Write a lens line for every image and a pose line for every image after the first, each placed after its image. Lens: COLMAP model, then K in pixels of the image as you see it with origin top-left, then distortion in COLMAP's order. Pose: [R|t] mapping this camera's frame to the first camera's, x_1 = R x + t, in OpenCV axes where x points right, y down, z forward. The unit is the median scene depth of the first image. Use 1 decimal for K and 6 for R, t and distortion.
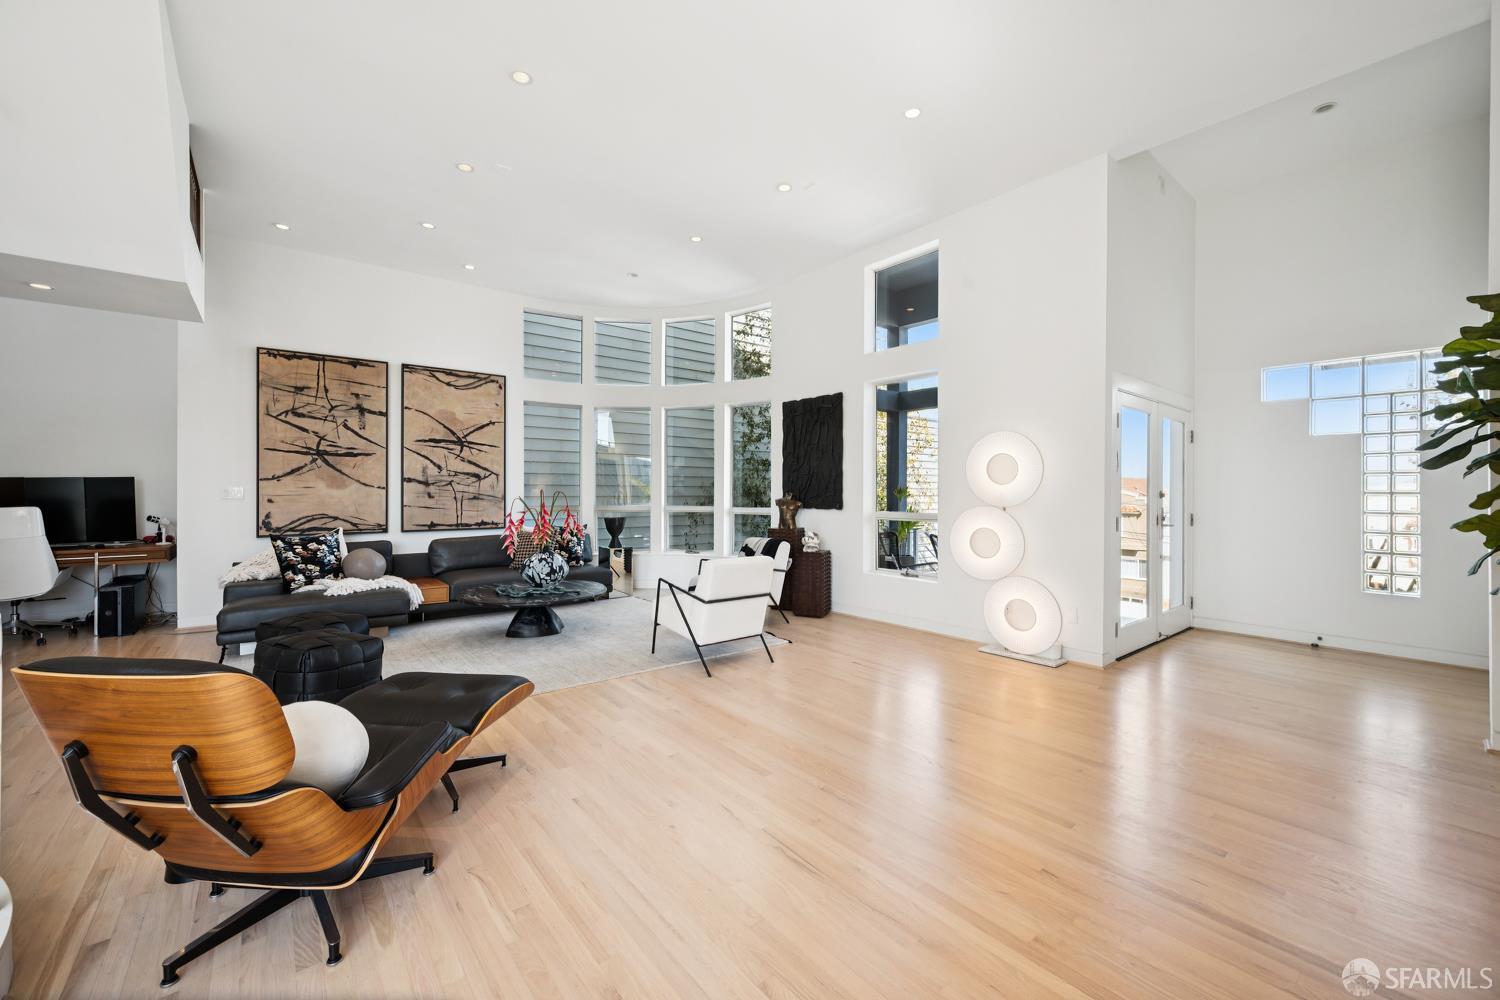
lens RADIAL K [[597.3, 0, 742.5], [0, 597.3, 488.1], [0, 0, 1]] dist [-0.003289, 0.000213]
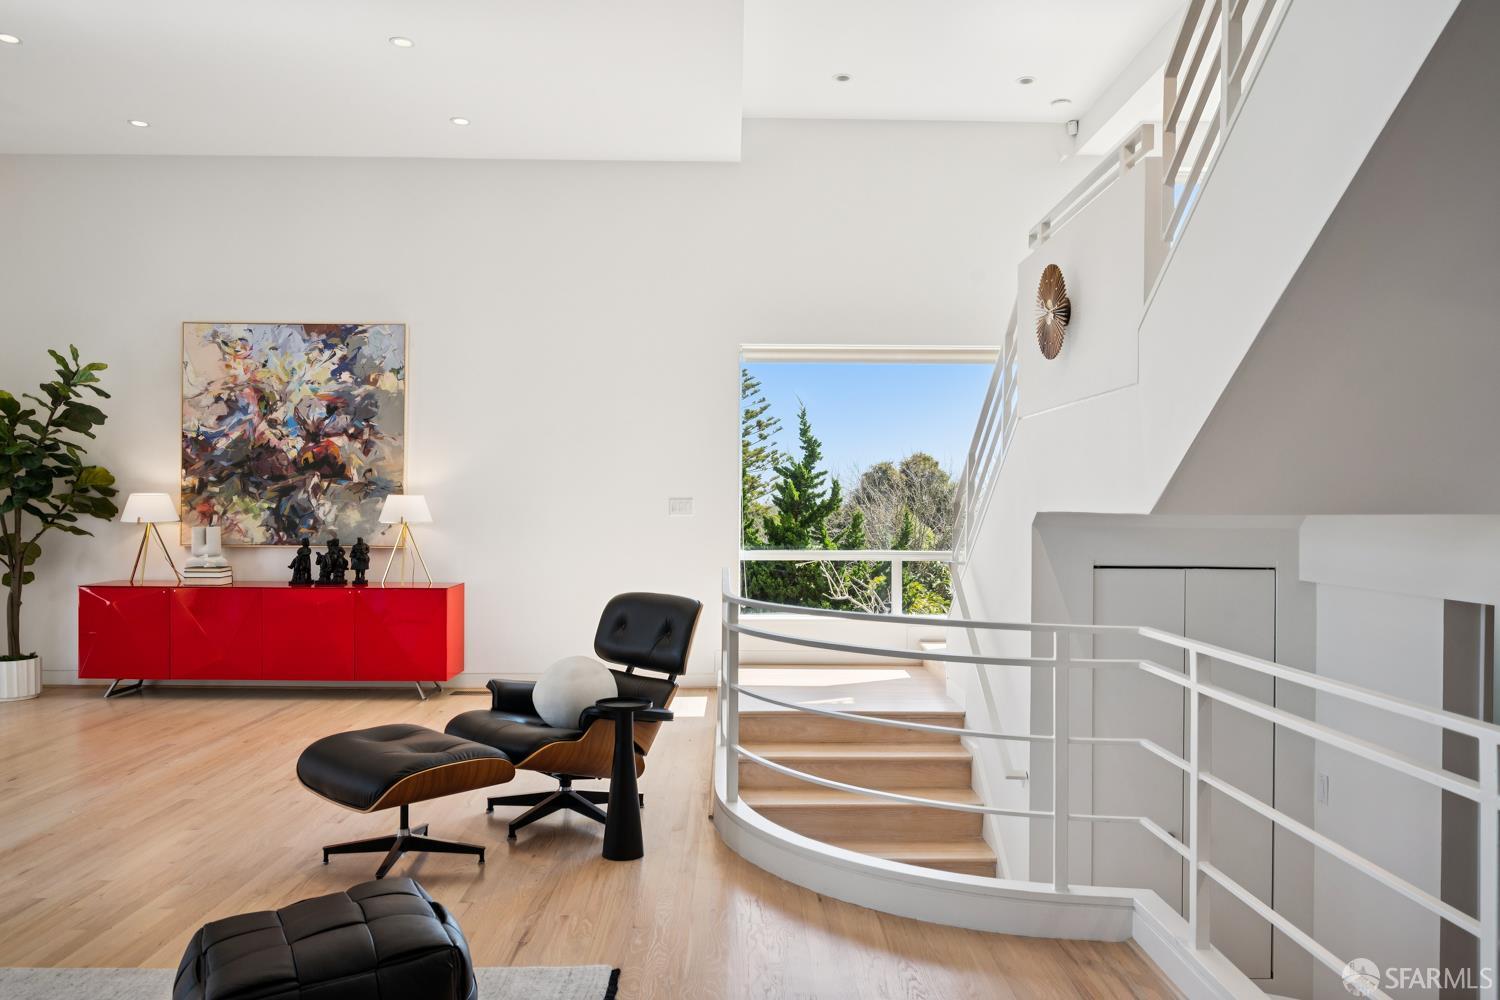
lens RADIAL K [[1039.3, 0, 738.1], [0, 1039.3, 504.9], [0, 0, 1]] dist [-0.002507, -0.000280]
pose [[-0.784341, -0.002955, 0.620322, -0.665126], [-0.009903, 0.999921, -0.007758, 0.005253], [-0.620250, -0.012228, -0.784309, 0.699681]]
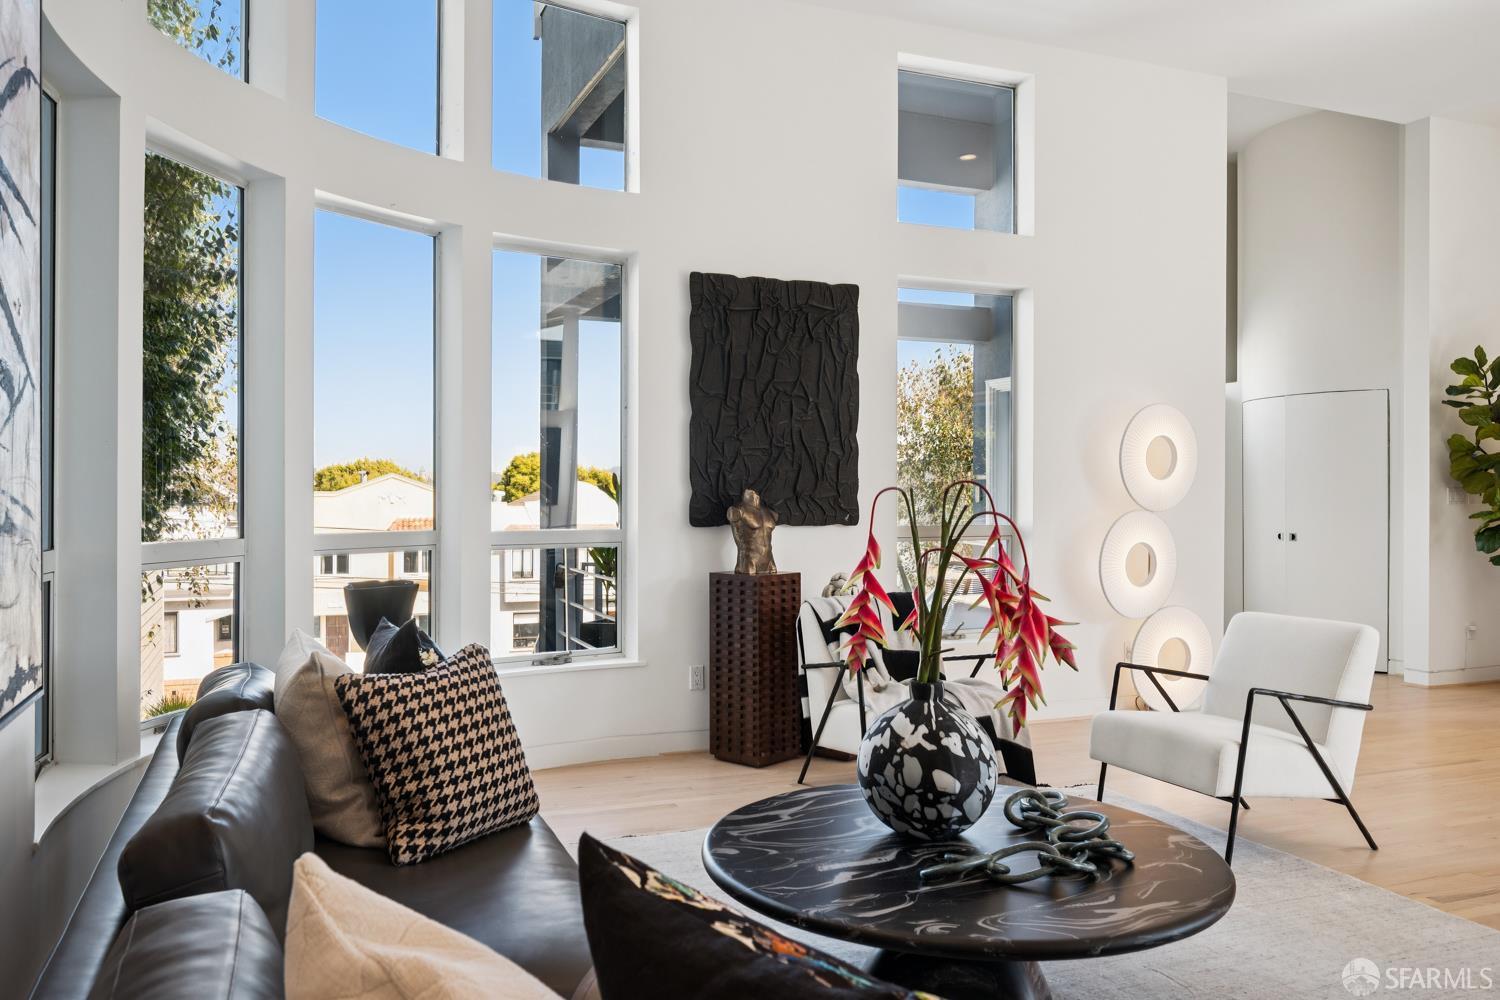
lens RADIAL K [[1147.6, 0, 741.2], [0, 1147.6, 498.6], [0, 0, 1]] dist [-0.008398, 0.008382]
pose [[0.289015, -0.006188, 0.957304, -0.699032], [-0.009625, 0.999910, 0.009369, 0.005901], [-0.957276, -0.011922, 0.288930, 0.750381]]
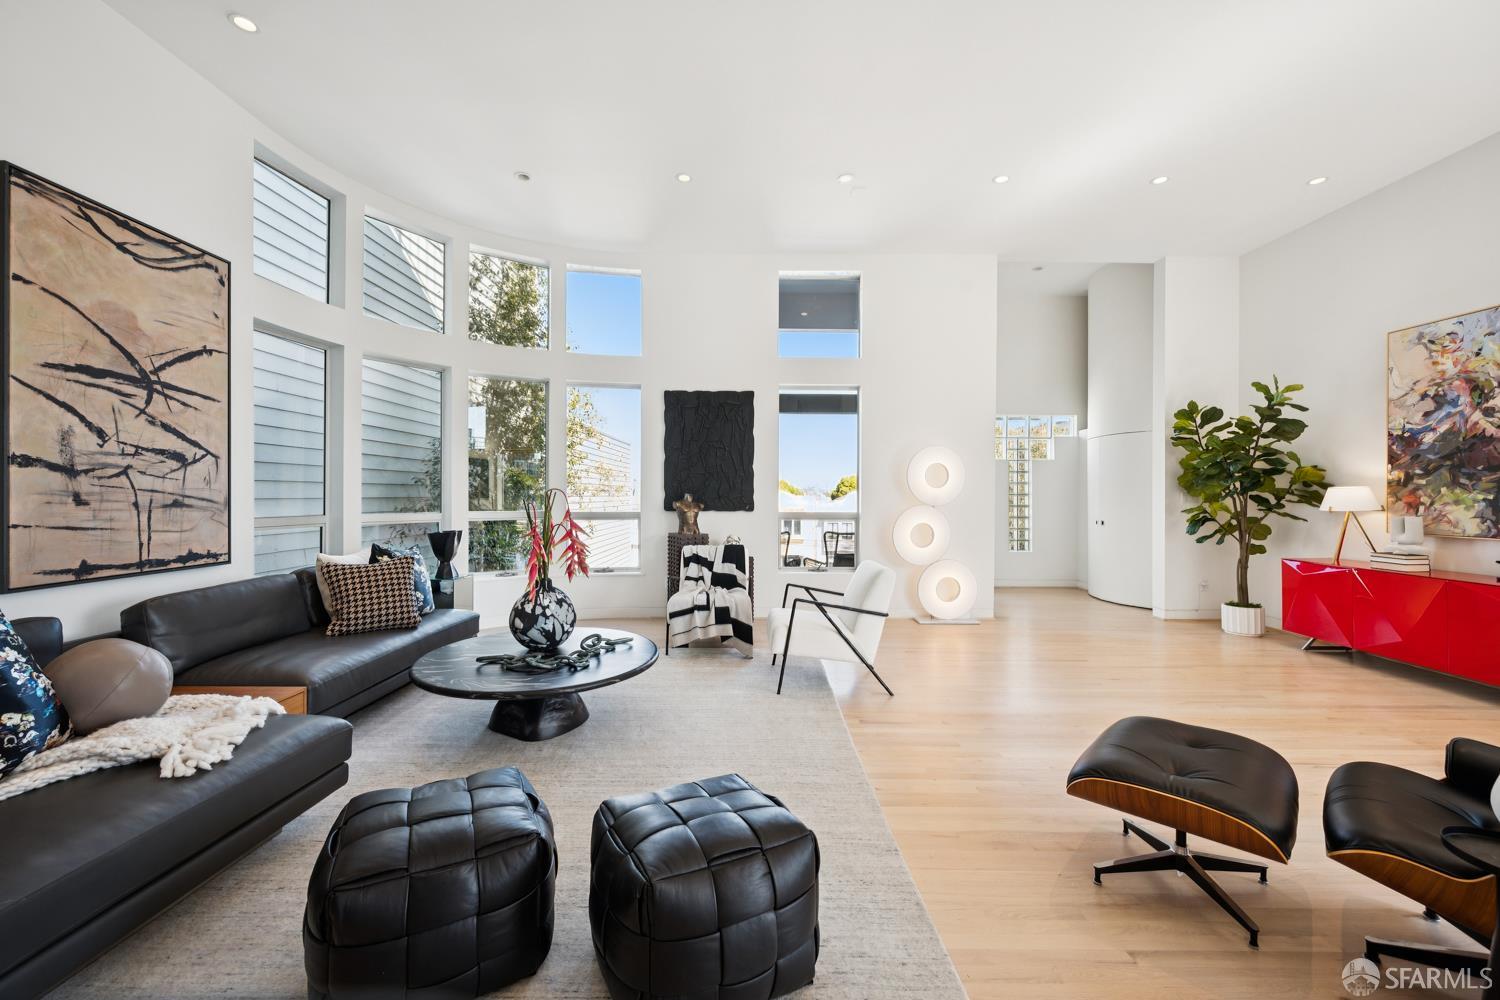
lens RADIAL K [[597.3, 0, 748.0], [0, 597.3, 491.9], [0, 0, 1]] dist [-0.003289, 0.000213]
pose [[0.626408, 0.004097, 0.779485, -0.548509], [-0.008168, 0.999966, 0.001308, 0.002801], [-0.779453, -0.007186, 0.626420, 0.363104]]
